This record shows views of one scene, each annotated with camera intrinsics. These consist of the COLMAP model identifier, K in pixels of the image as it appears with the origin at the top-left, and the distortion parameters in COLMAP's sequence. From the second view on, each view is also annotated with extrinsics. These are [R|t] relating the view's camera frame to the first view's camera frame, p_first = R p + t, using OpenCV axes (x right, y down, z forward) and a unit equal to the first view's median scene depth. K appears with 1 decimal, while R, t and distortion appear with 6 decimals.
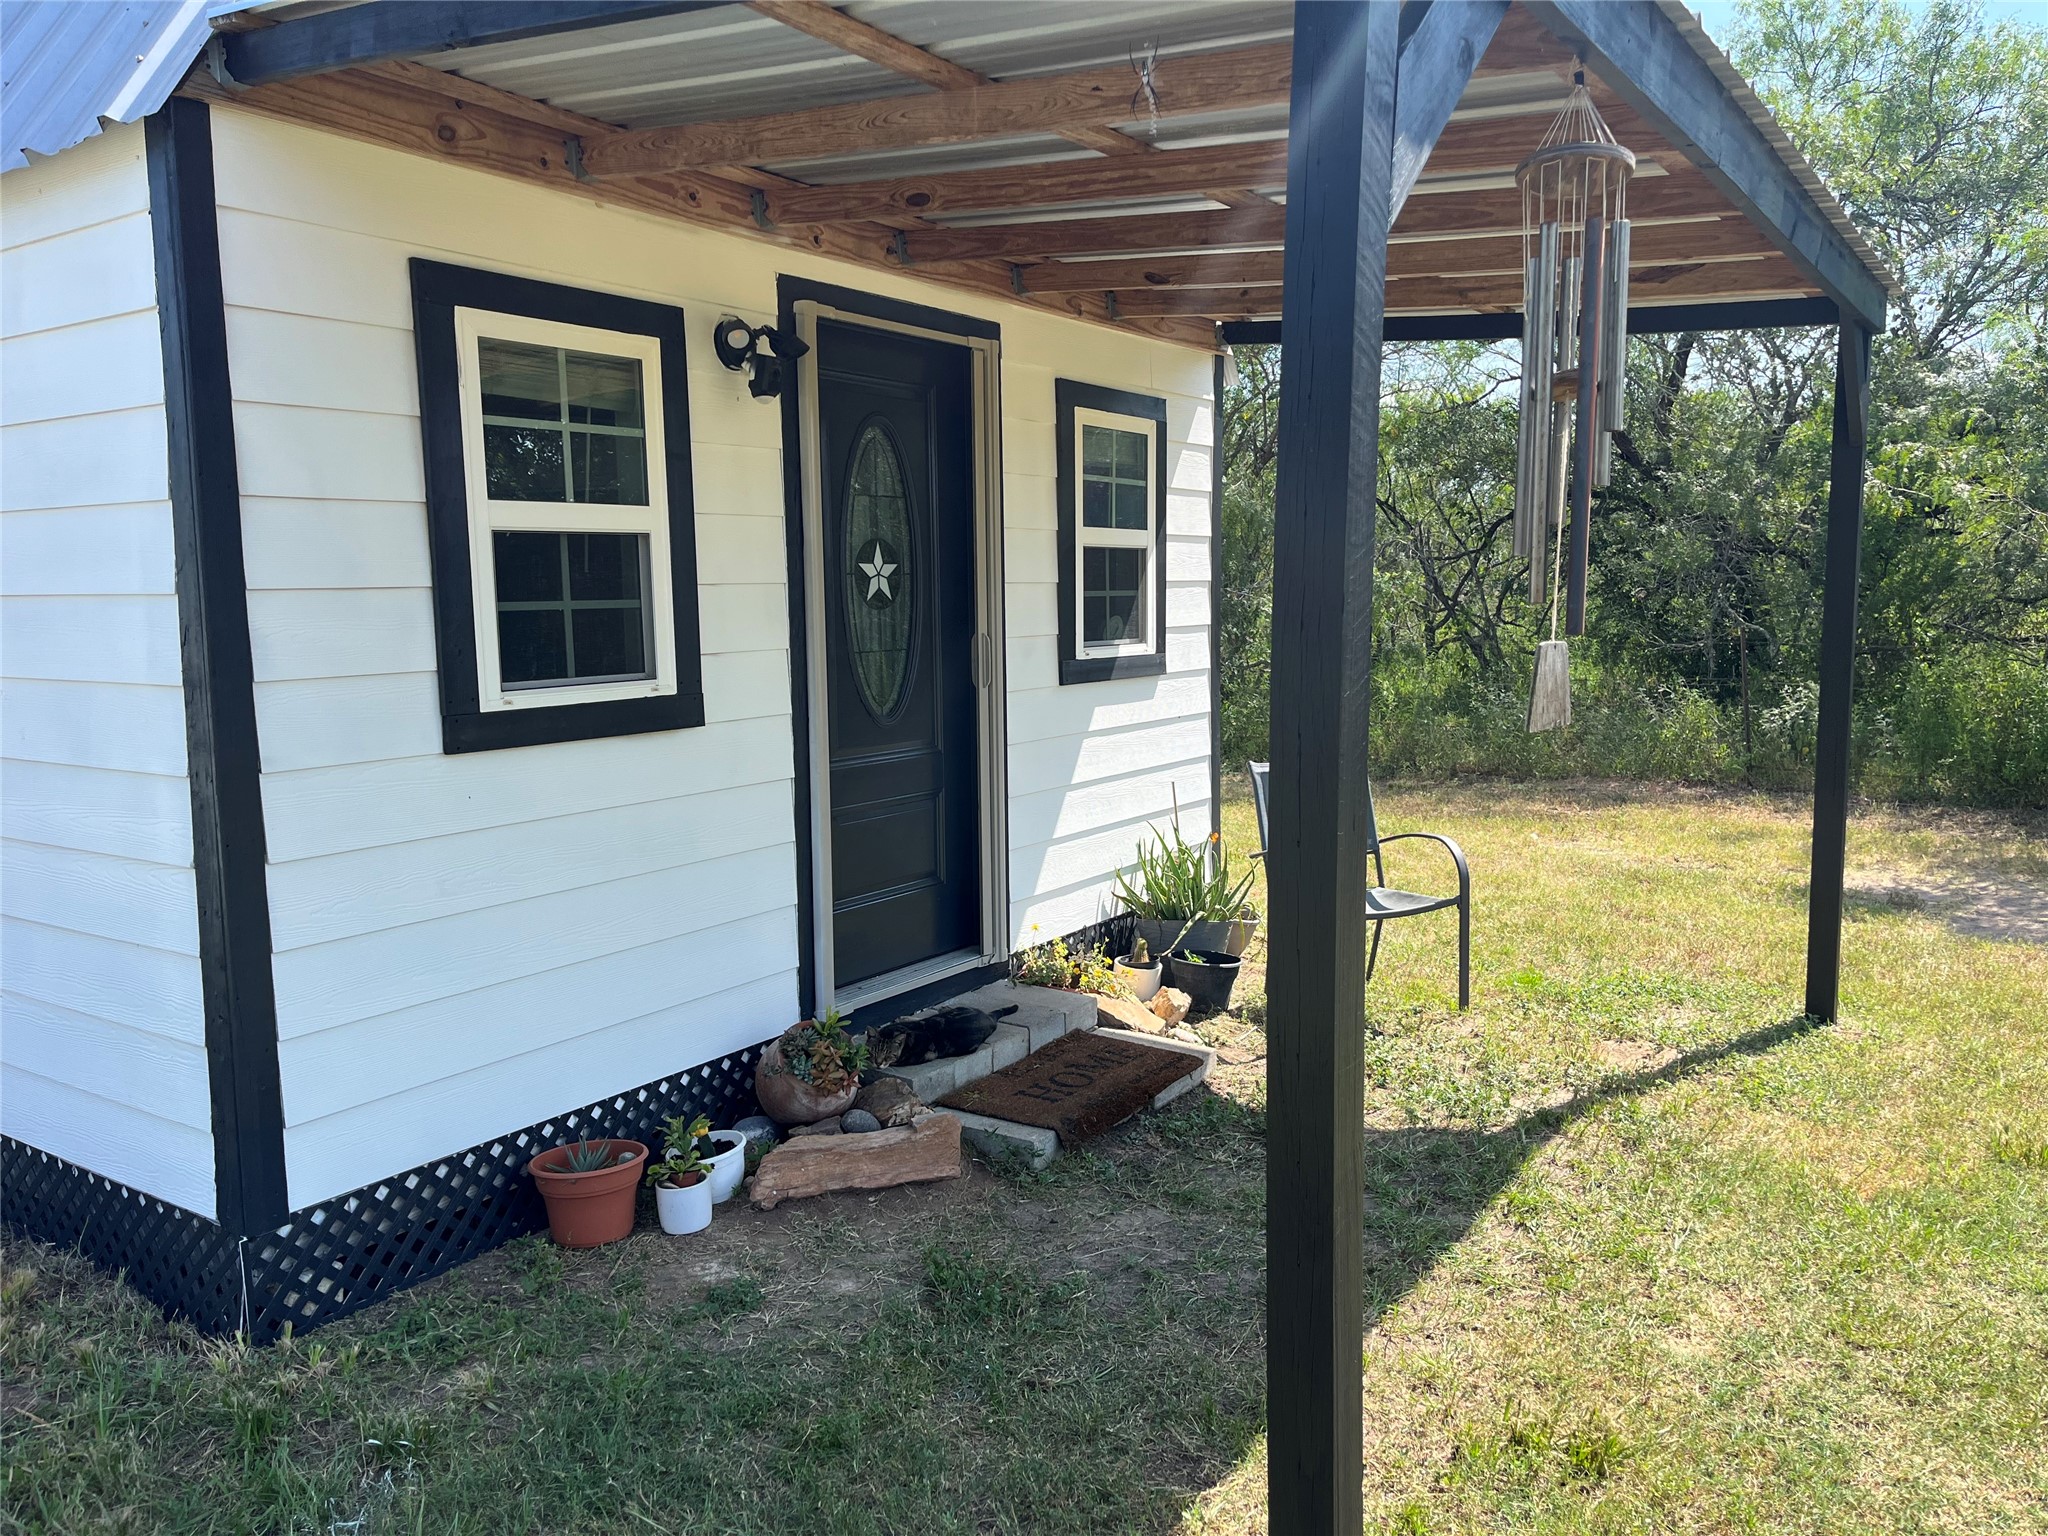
lens RADIAL K [[1559.0, 0, 1027.0], [0, 1559.0, 773.0], [0, 0, 1]] dist [0.073569, -0.099810]
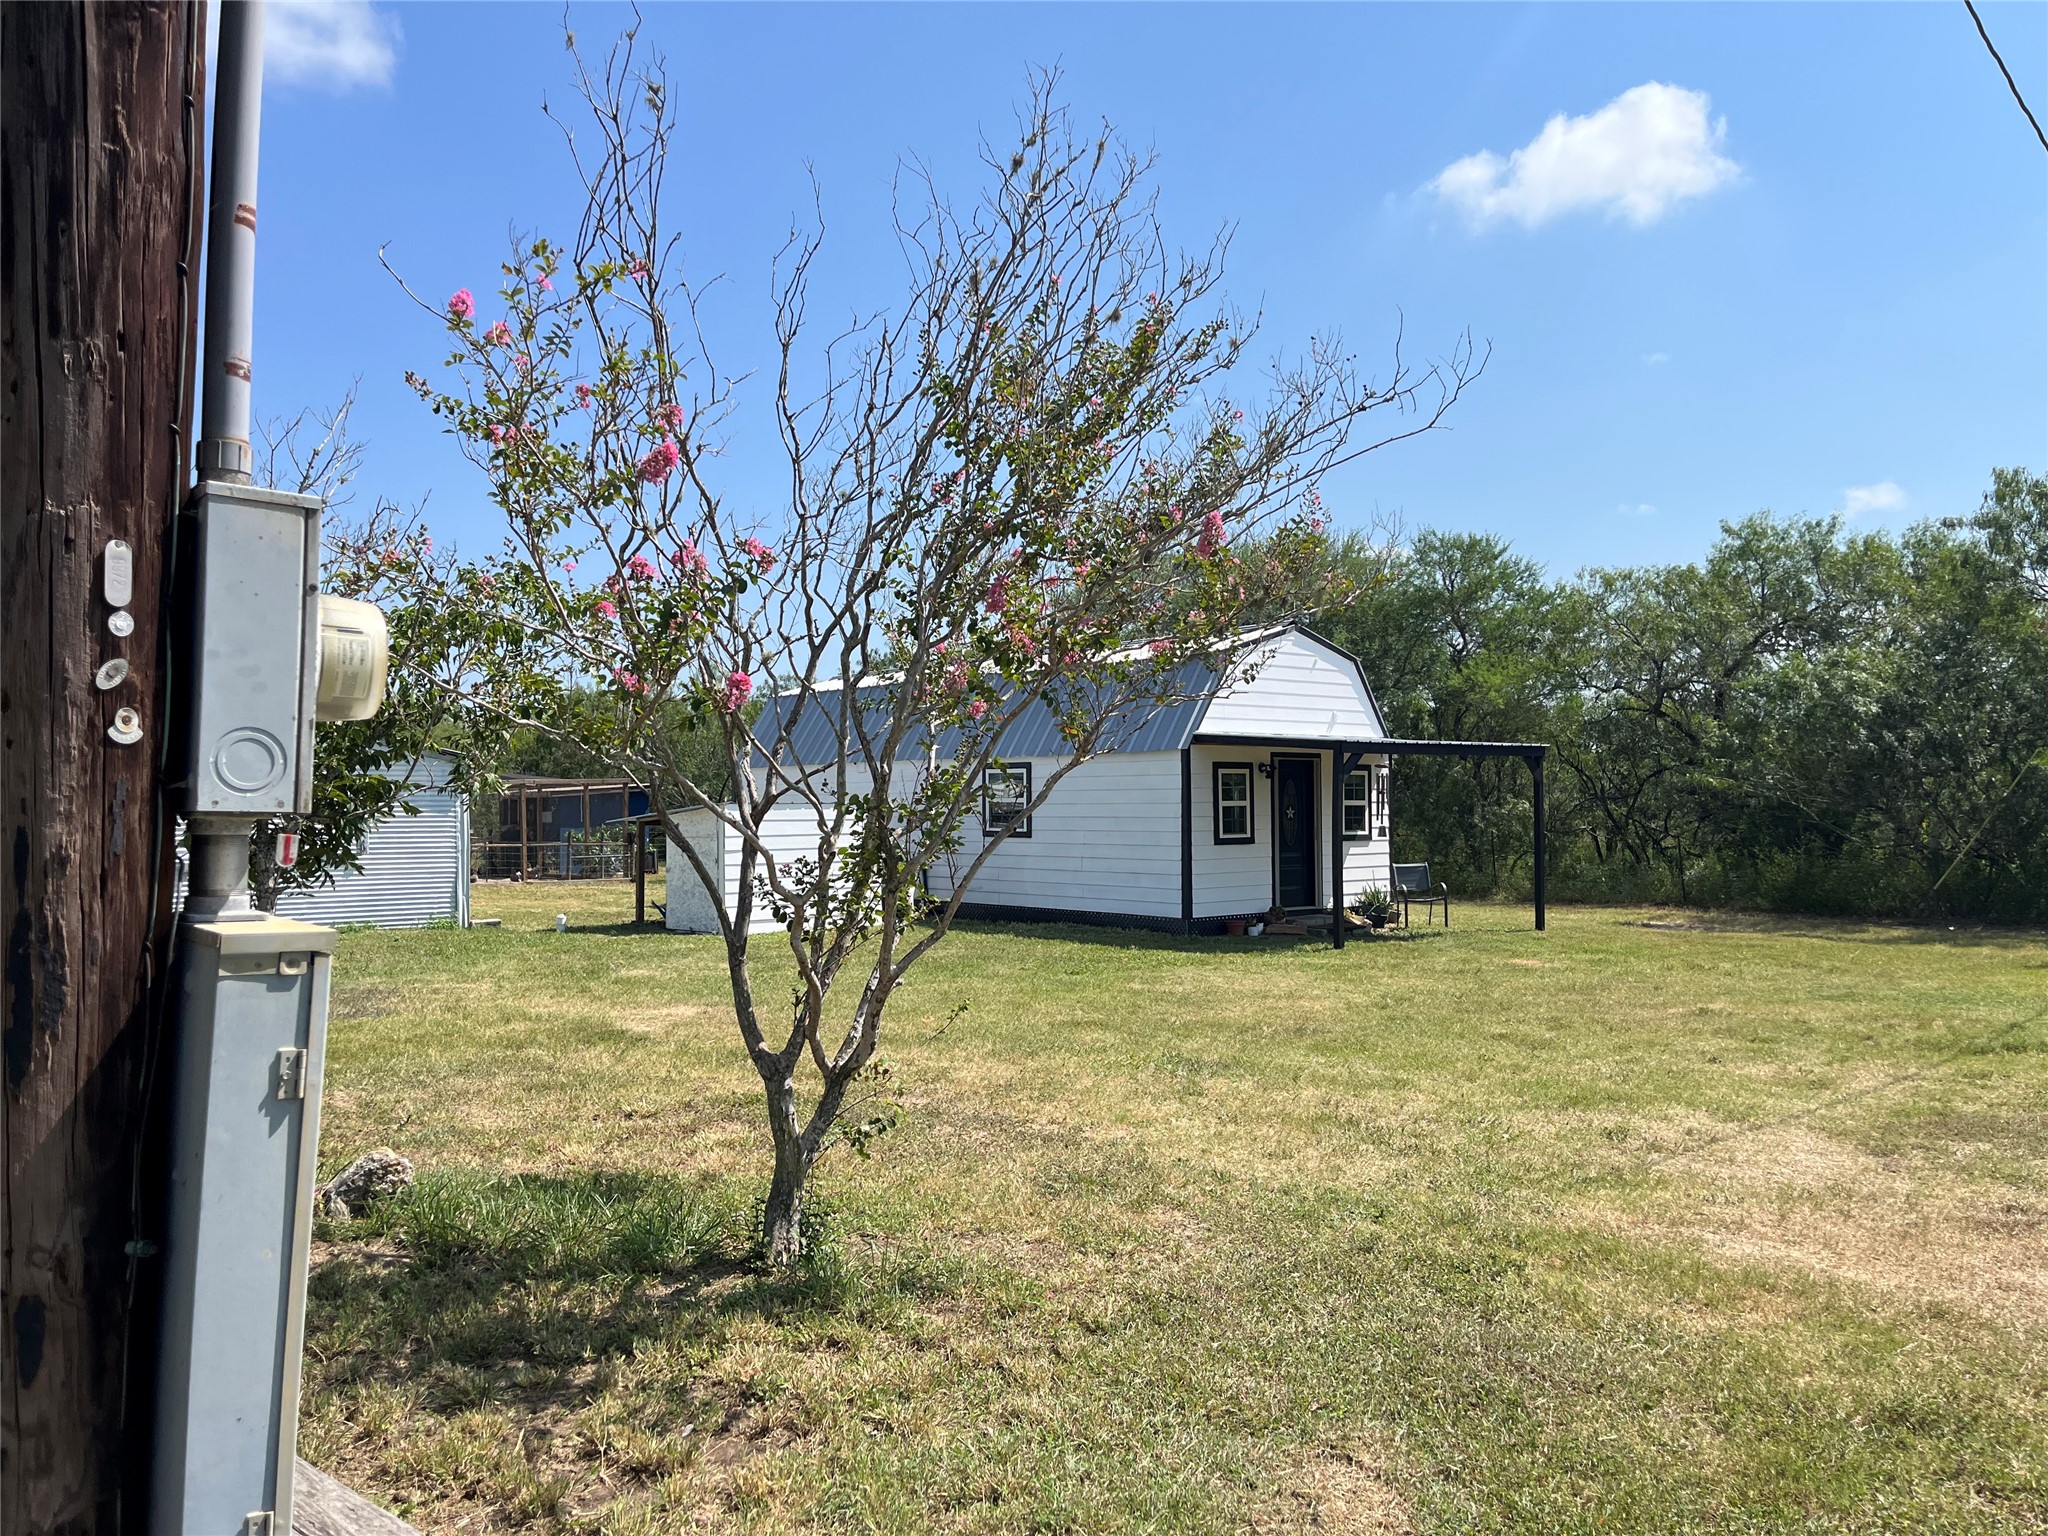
lens RADIAL K [[1559.0, 0, 1019.3], [0, 1559.0, 749.3], [0, 0, 1]] dist [0.073569, -0.099810]
pose [[0.964779, -0.002099, -0.263054, 0.376190], [-0.037546, 0.988632, -0.145593, 0.422433], [0.260369, 0.150342, 0.953732, -3.961583]]
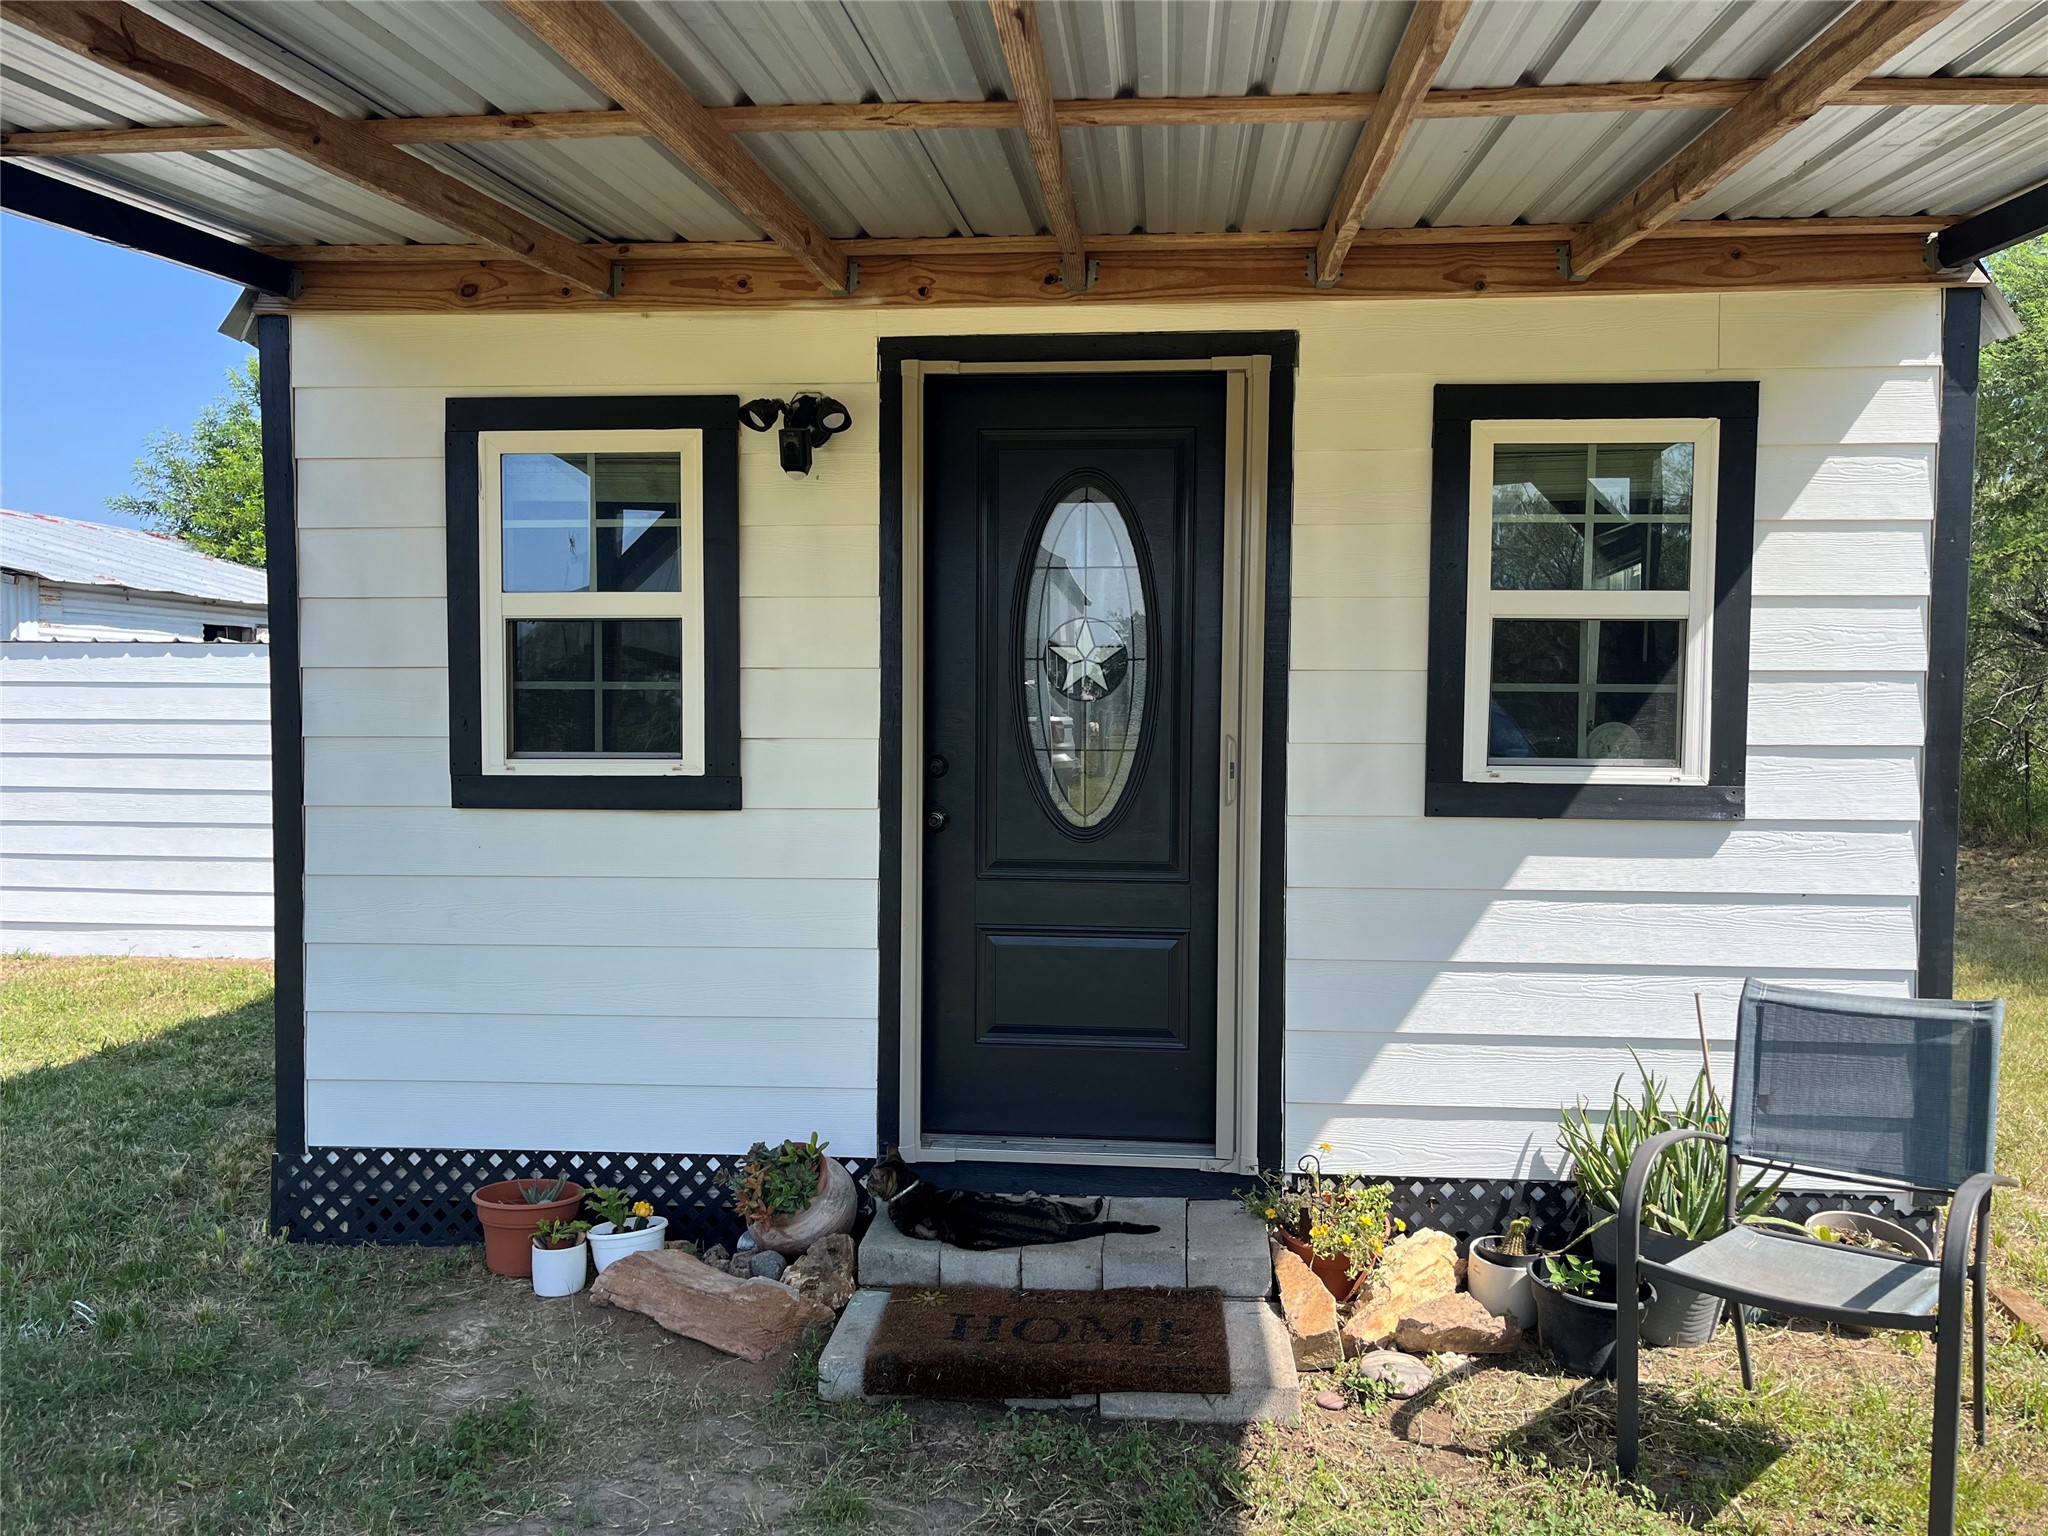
lens RADIAL K [[1559.0, 0, 1031.4], [0, 1559.0, 776.1], [0, 0, 1]] dist [0.073569, -0.099810]
pose [[0.486027, 0.059722, -0.871901, 0.738960], [-0.114738, 0.993387, 0.004084, -0.076286], [0.866379, 0.098056, 0.489665, 0.671547]]
